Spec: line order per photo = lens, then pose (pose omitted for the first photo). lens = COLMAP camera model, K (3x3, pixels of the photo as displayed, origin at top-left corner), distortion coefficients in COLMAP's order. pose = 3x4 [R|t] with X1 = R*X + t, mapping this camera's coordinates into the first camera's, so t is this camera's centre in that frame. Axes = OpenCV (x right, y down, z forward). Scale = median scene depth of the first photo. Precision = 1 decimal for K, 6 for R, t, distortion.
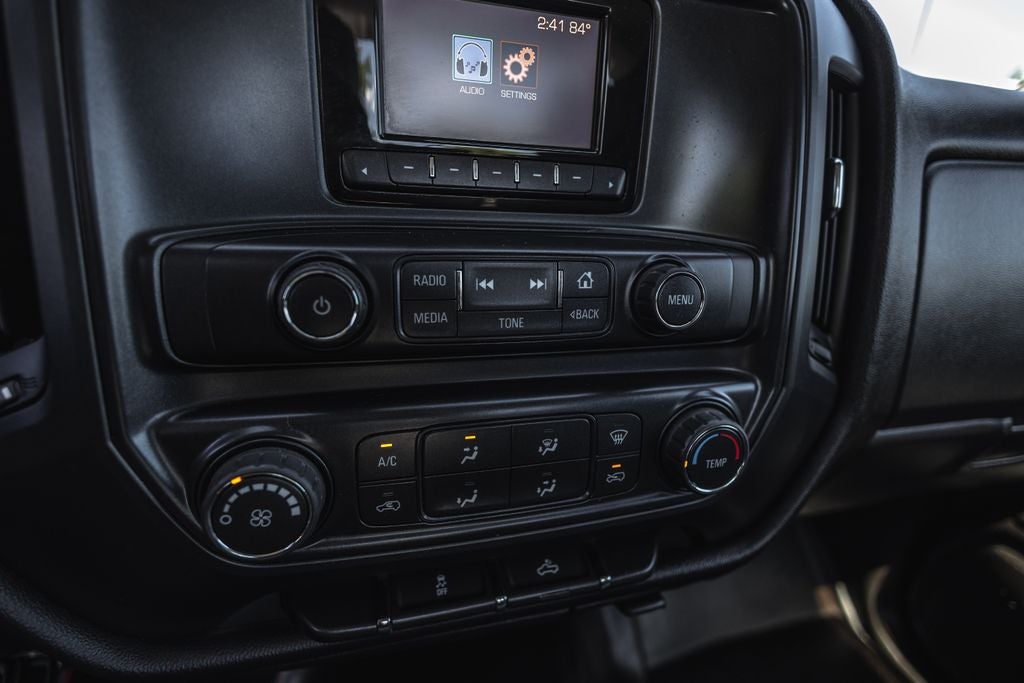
lens RADIAL K [[530.8, 0, 512.0], [0, 530.8, 341.5], [0, 0, 1]] dist [0.026784, 0.000108]
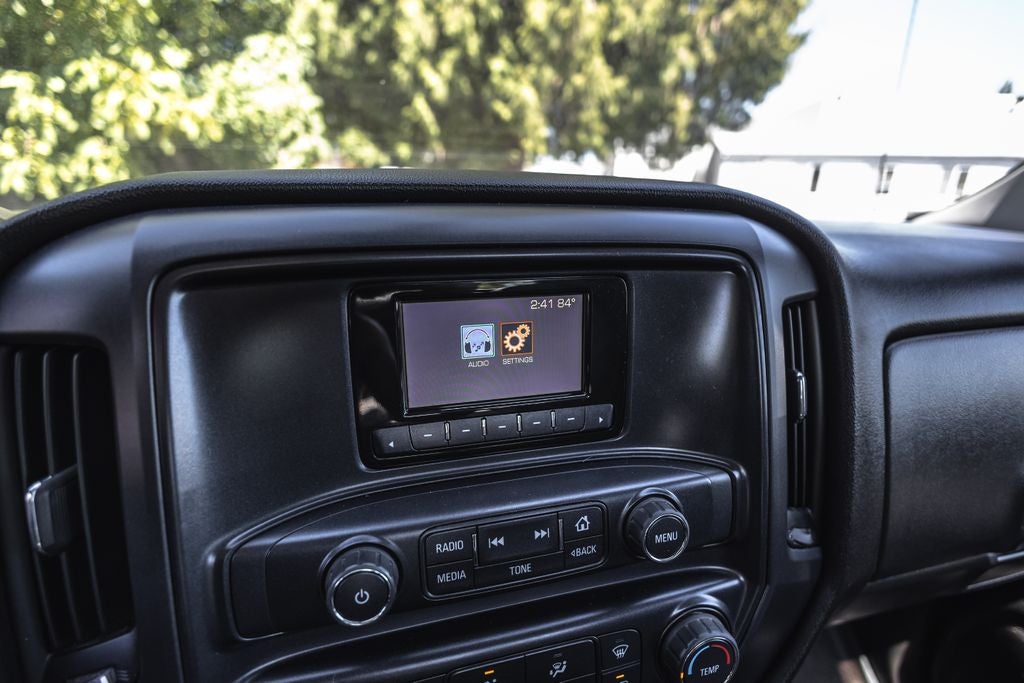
lens RADIAL K [[530.8, 0, 512.0], [0, 530.8, 341.5], [0, 0, 1]] dist [0.026784, 0.000108]
pose [[0.998771, -0.046438, -0.017336, 0.022549], [0.045437, 0.997492, -0.054266, -0.446250], [0.019812, 0.053411, 0.998376, -0.181824]]
